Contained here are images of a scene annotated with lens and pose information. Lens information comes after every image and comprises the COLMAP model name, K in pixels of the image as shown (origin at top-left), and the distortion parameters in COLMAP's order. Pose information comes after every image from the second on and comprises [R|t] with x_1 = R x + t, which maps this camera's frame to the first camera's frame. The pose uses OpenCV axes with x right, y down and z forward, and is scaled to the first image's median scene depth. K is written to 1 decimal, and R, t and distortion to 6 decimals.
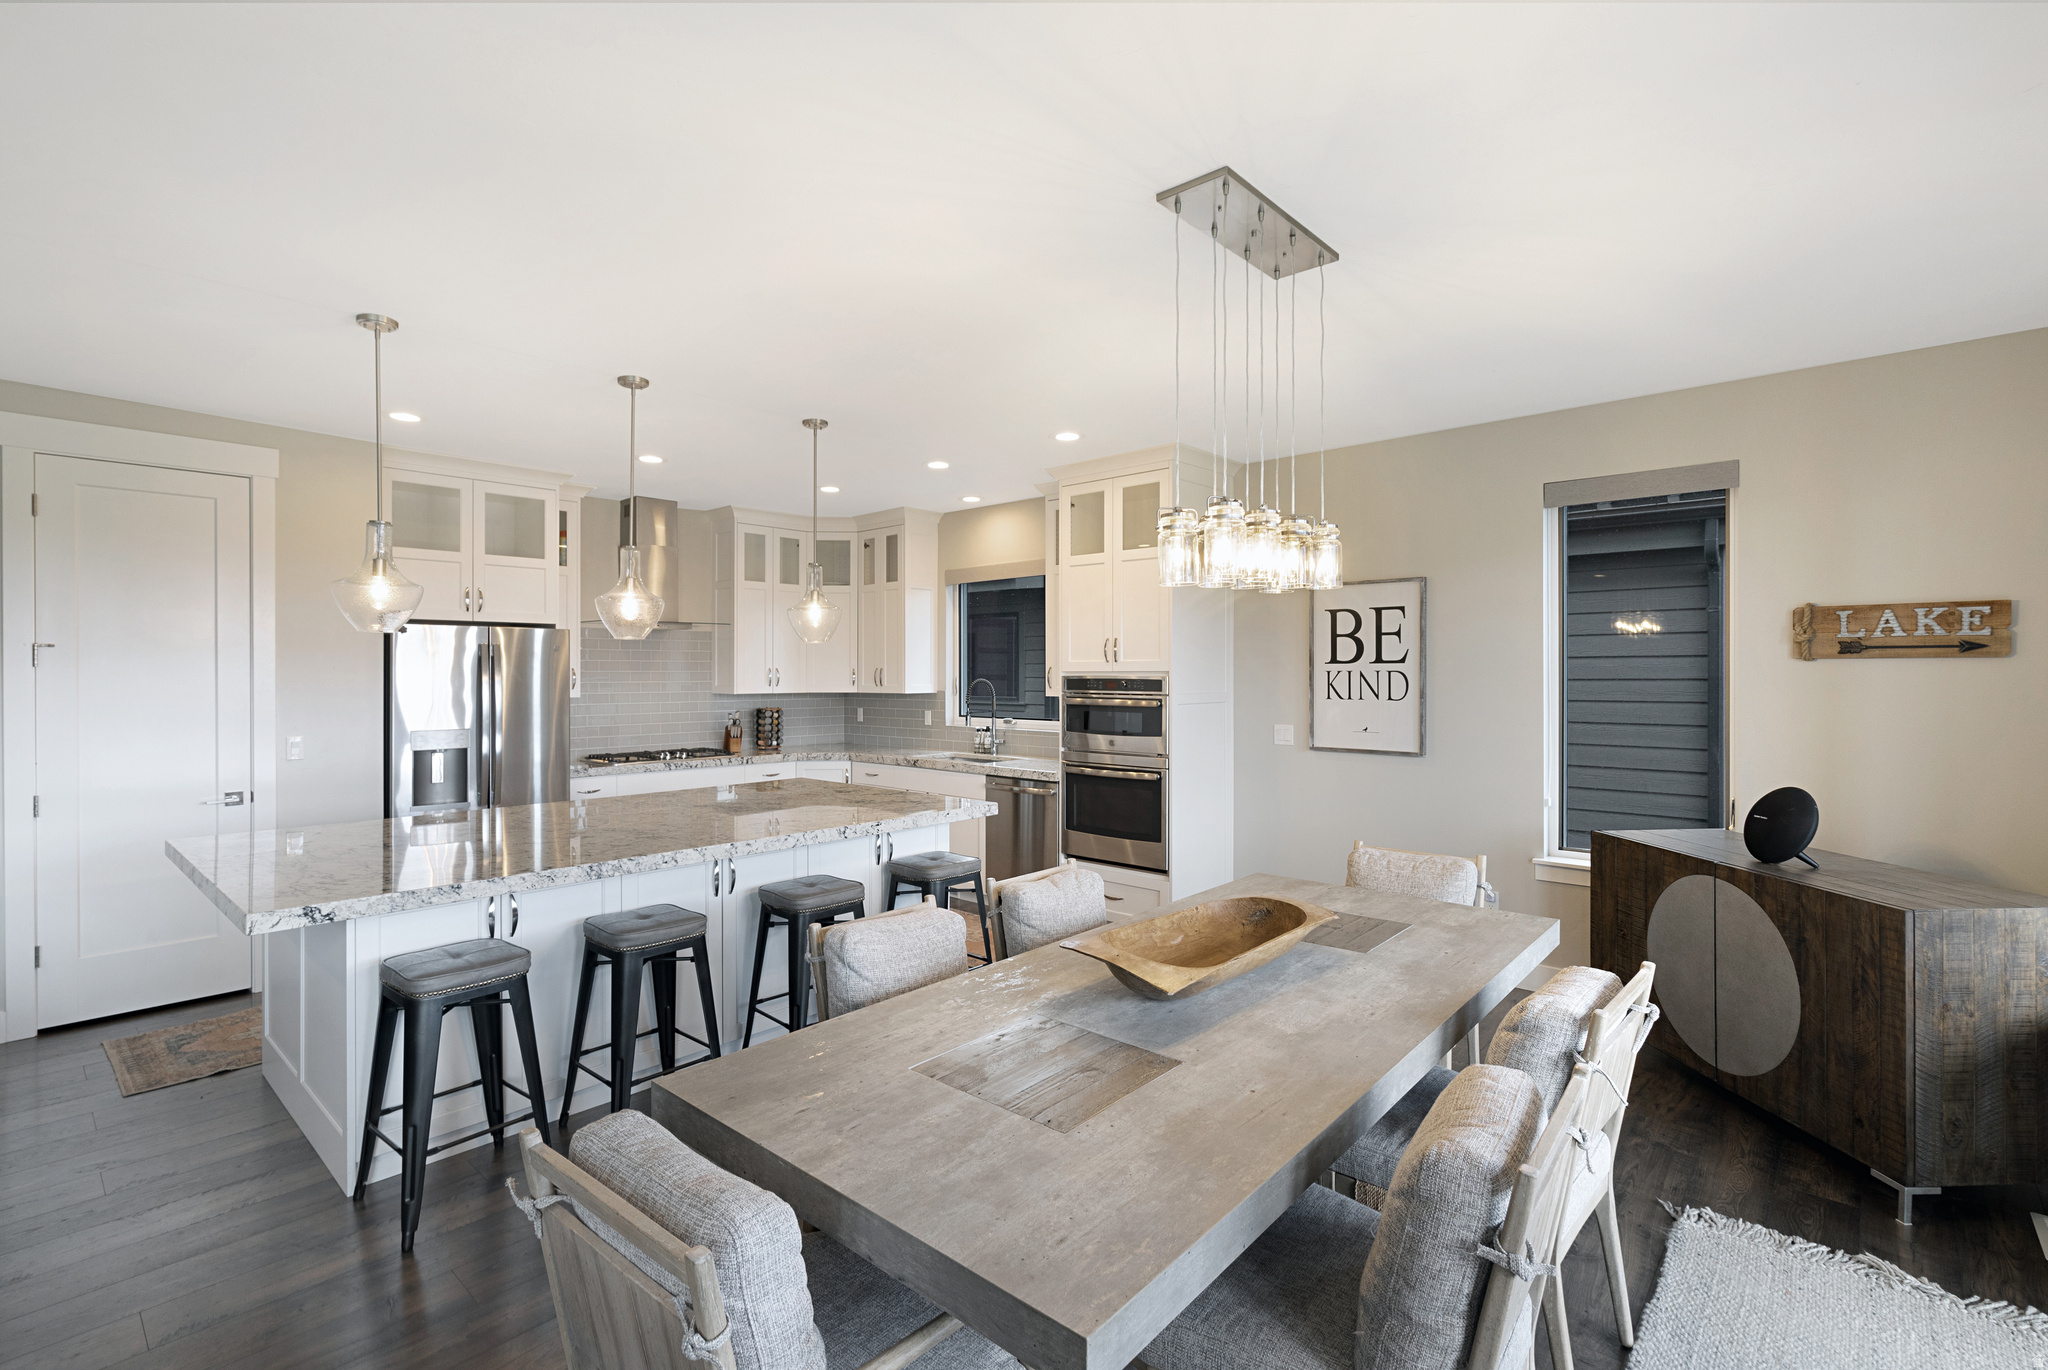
lens RADIAL K [[932.8, 0, 1021.1], [0, 932.8, 674.1], [0, 0, 1]] dist [-0.004167, -0.000036]
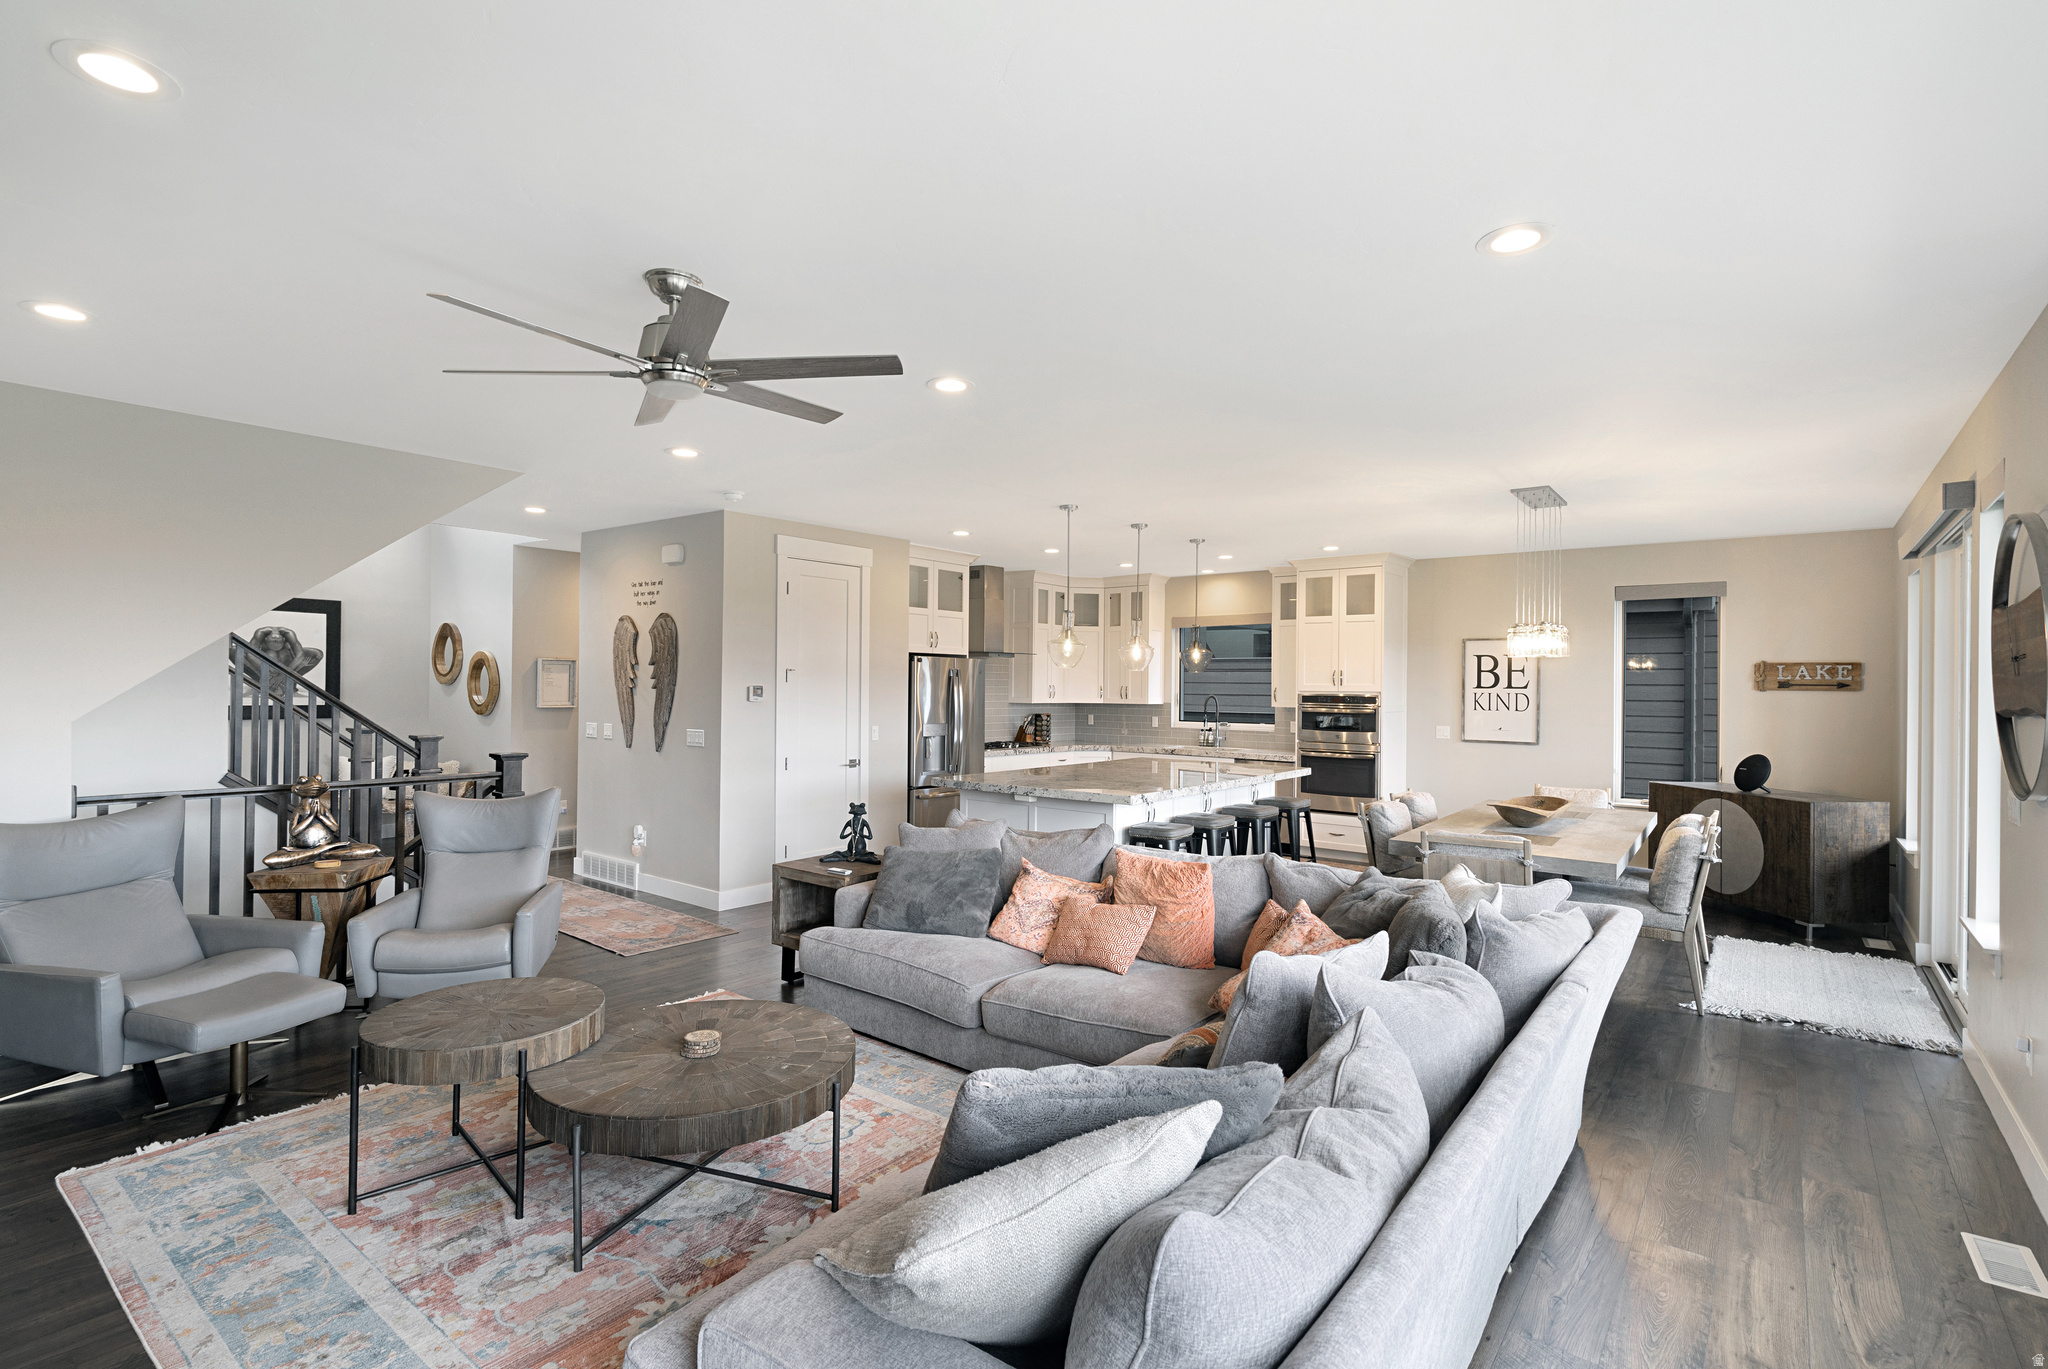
lens RADIAL K [[959.2, 0, 1016.5], [0, 959.2, 686.0], [0, 0, 1]] dist [-0.000366, -0.000488]
pose [[0.997436, 0.012728, 0.070428, -0.577588], [-0.012576, 0.999918, -0.002599, -0.000872], [-0.070455, 0.001707, 0.997513, -0.602060]]
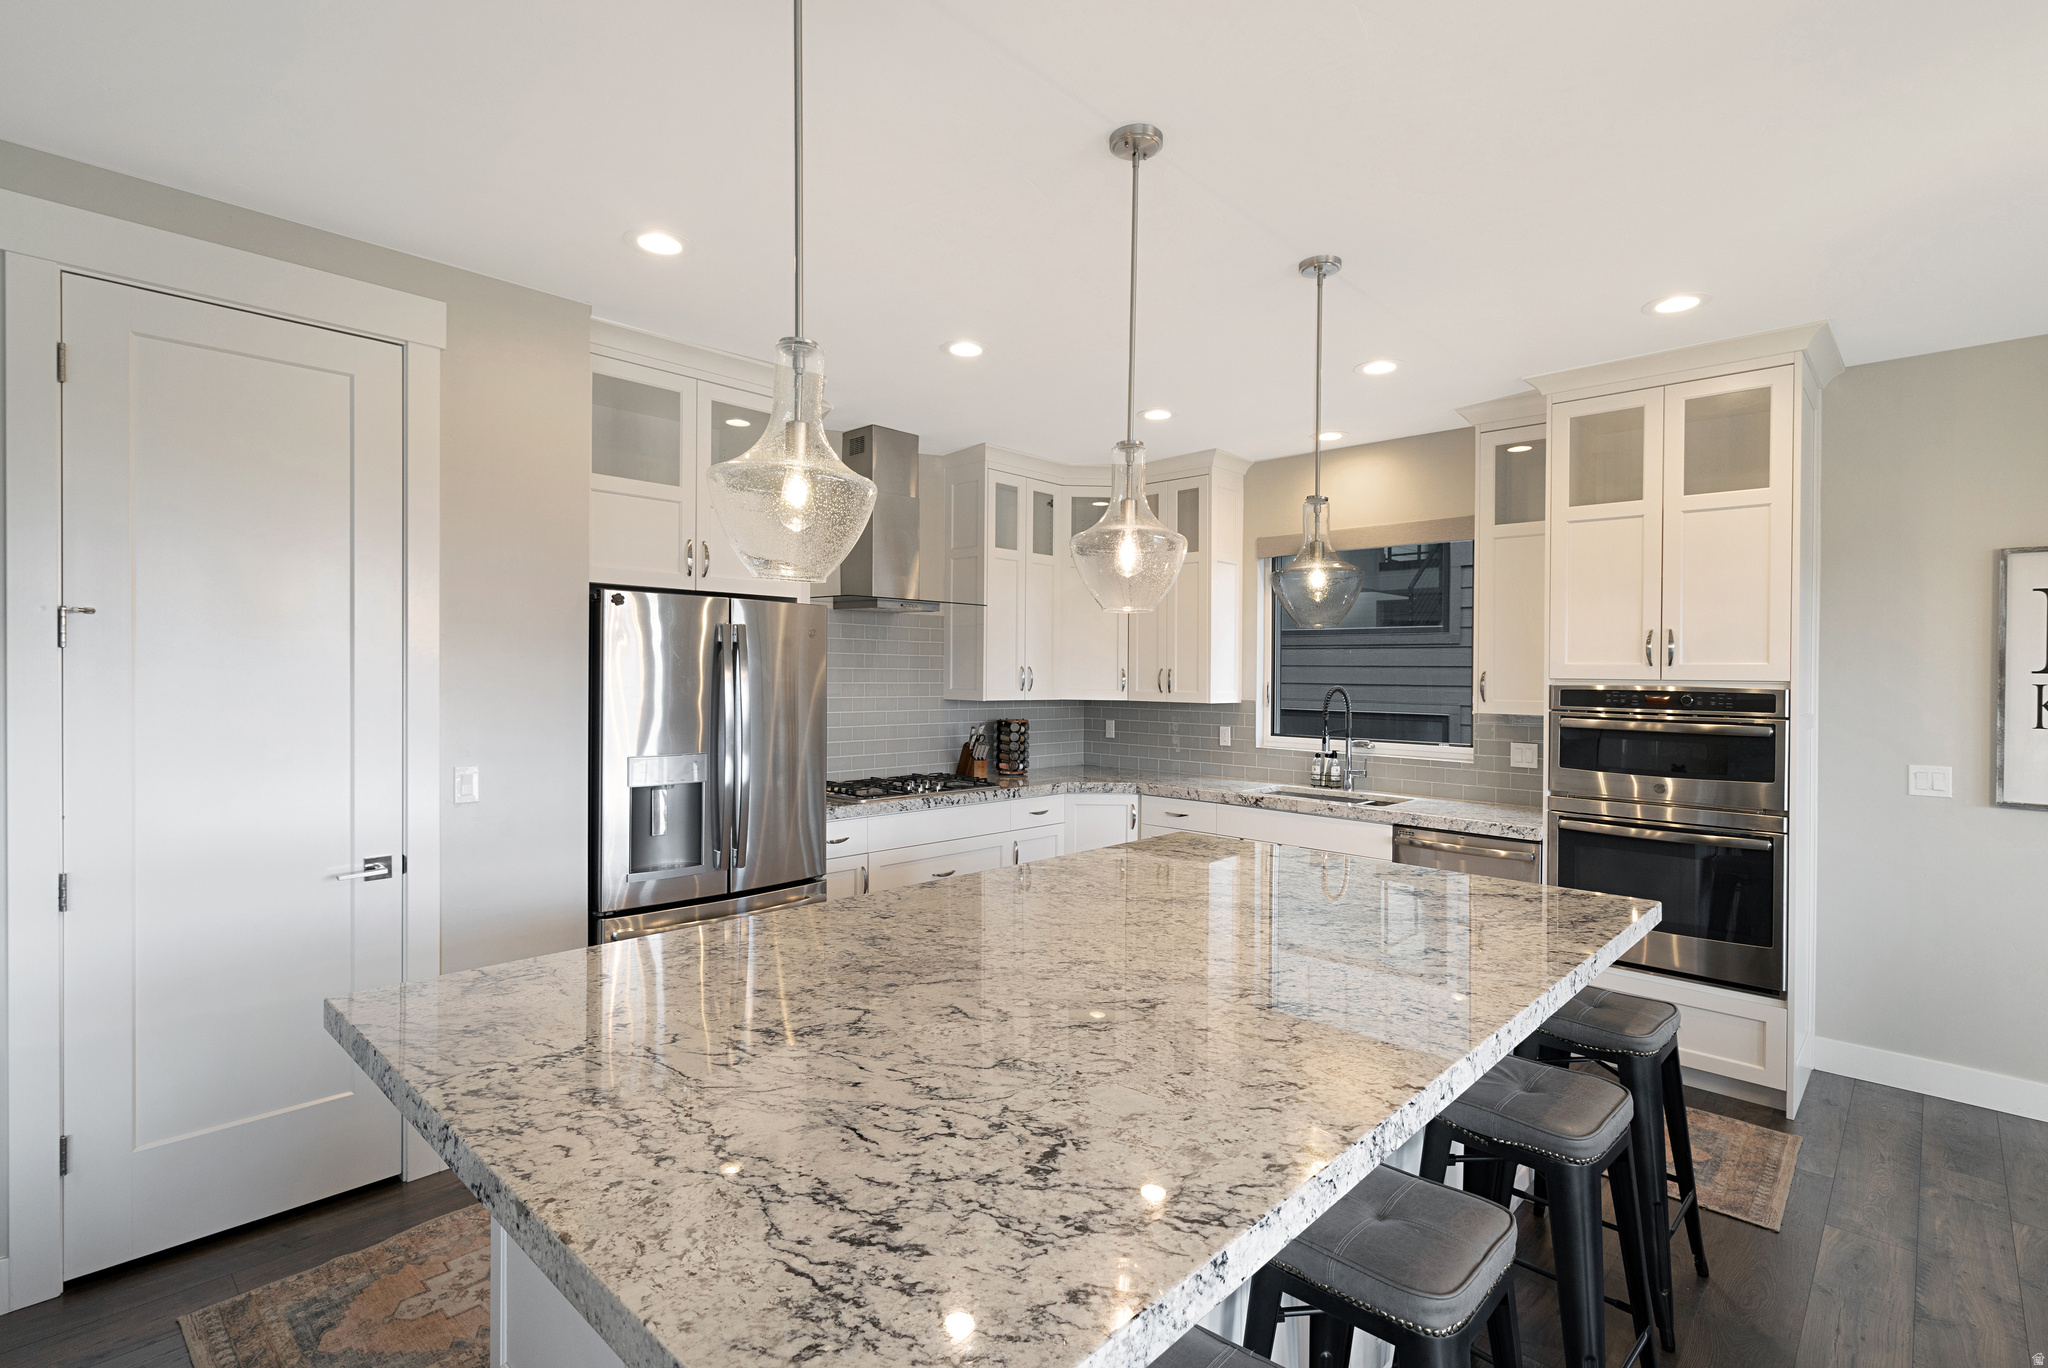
lens RADIAL K [[959.2, 0, 1016.5], [0, 959.2, 685.5], [0, 0, 1]] dist [-0.000366, -0.000488]
pose [[0.999616, 0.015312, -0.023077, -0.350978], [-0.015038, 0.999815, 0.011966, -0.000195], [0.023256, -0.011614, 0.999662, 0.322623]]
